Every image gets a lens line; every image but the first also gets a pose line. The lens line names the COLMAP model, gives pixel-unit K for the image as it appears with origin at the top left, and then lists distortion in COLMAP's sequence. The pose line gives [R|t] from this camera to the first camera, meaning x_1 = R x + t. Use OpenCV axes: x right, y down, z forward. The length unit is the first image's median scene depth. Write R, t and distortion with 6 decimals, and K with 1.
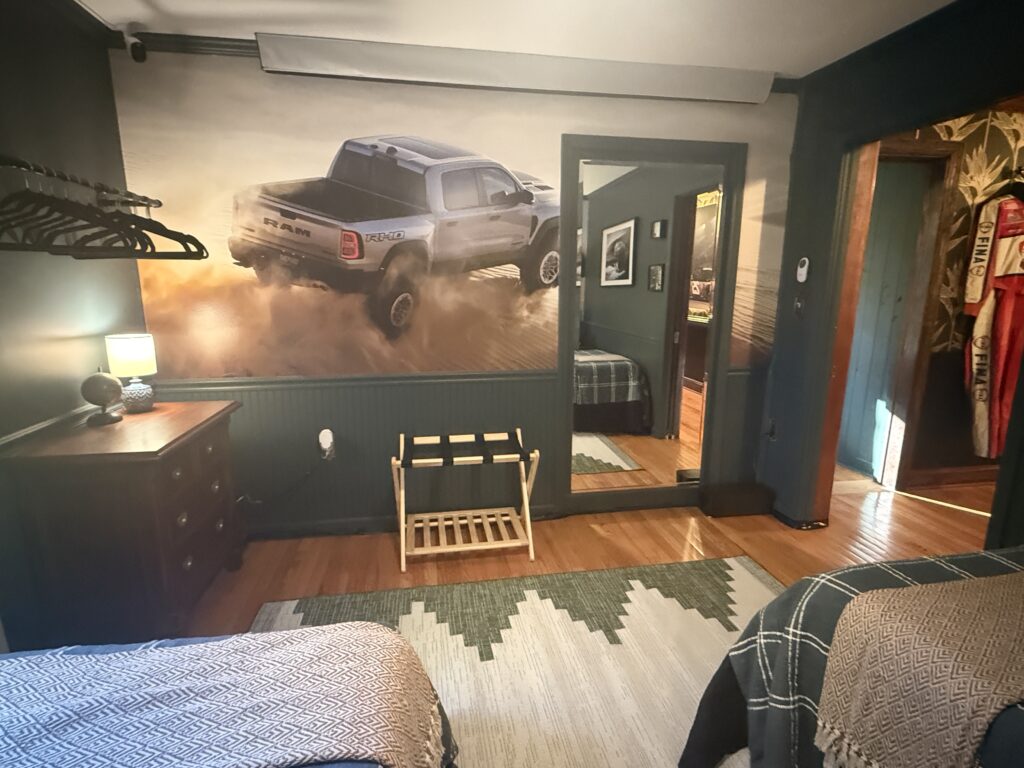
lens RADIAL K [[493.9, 0, 512.0], [0, 493.9, 389.3], [0, 0, 1]] dist [-0.020614, 0.001140]
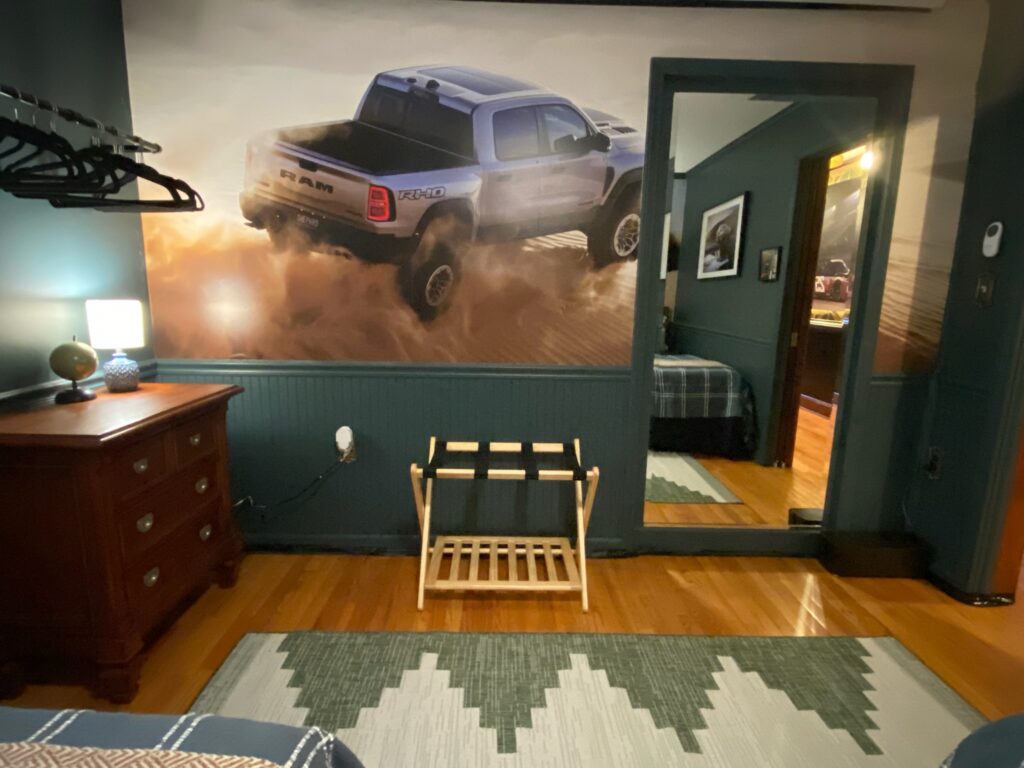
lens RADIAL K [[552.7, 0, 501.5], [0, 552.7, 389.5], [0, 0, 1]] dist [0.028400, -0.029364]
pose [[0.987130, 0.045479, -0.153315, 0.028398], [-0.047620, 0.998812, -0.010320, 0.017028], [0.152664, 0.017488, 0.988123, 0.116615]]
